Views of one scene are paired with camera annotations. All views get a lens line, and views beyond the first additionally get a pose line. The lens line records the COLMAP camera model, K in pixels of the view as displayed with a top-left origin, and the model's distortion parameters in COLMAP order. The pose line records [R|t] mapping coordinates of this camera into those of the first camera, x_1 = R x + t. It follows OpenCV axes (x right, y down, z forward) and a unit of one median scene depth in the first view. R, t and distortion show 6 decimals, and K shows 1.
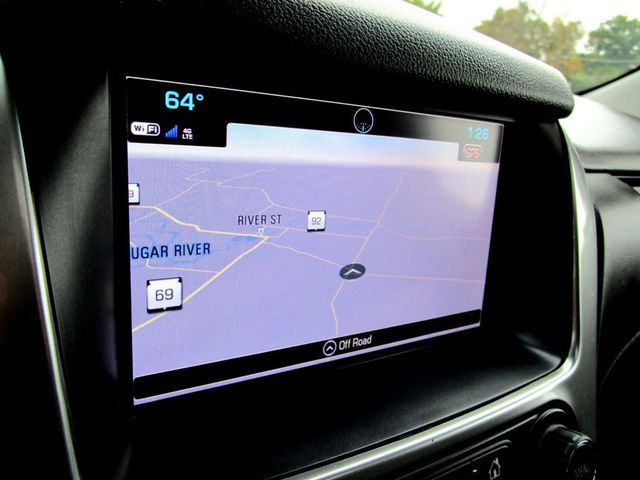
lens RADIAL K [[460.8, 0, 321.9], [0, 460.8, 240.5], [0, 0, 1]] dist [-0.024723, 0.001971]
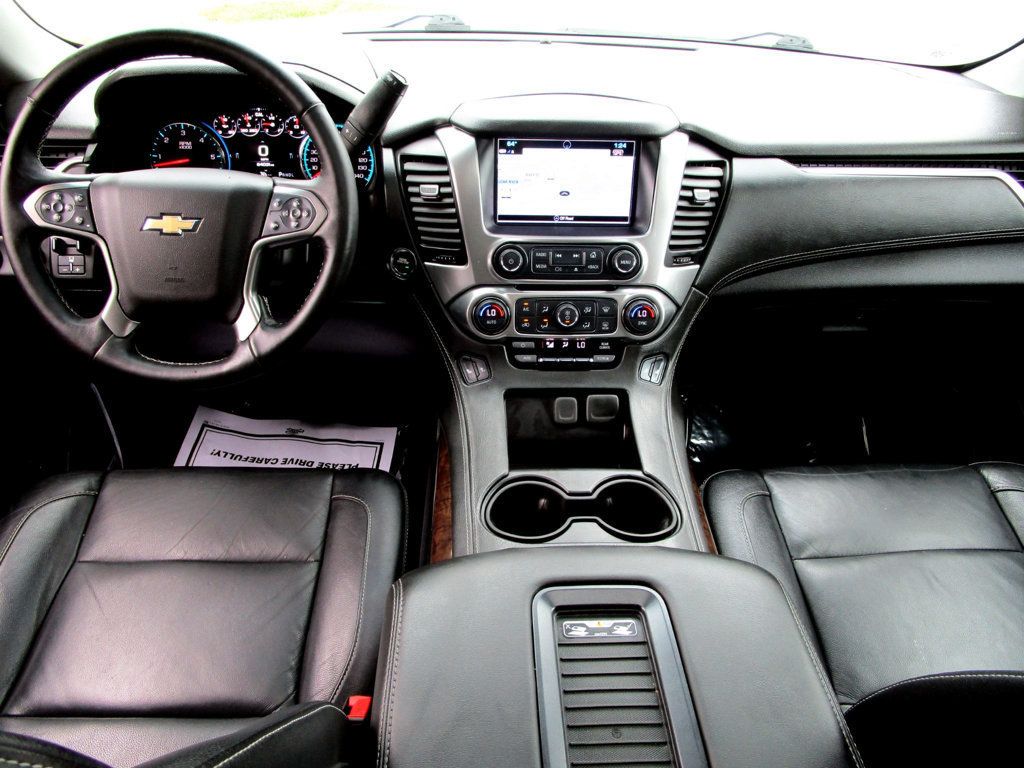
lens RADIAL K [[737.3, 0, 508.0], [0, 737.3, 378.8], [0, 0, 1]] dist [-0.024723, 0.001971]
pose [[0.867615, 0.147857, -0.474745, 2.400307], [-0.063339, 0.979852, 0.189416, 0.395460], [0.493186, -0.134270, 0.859499, -3.828989]]
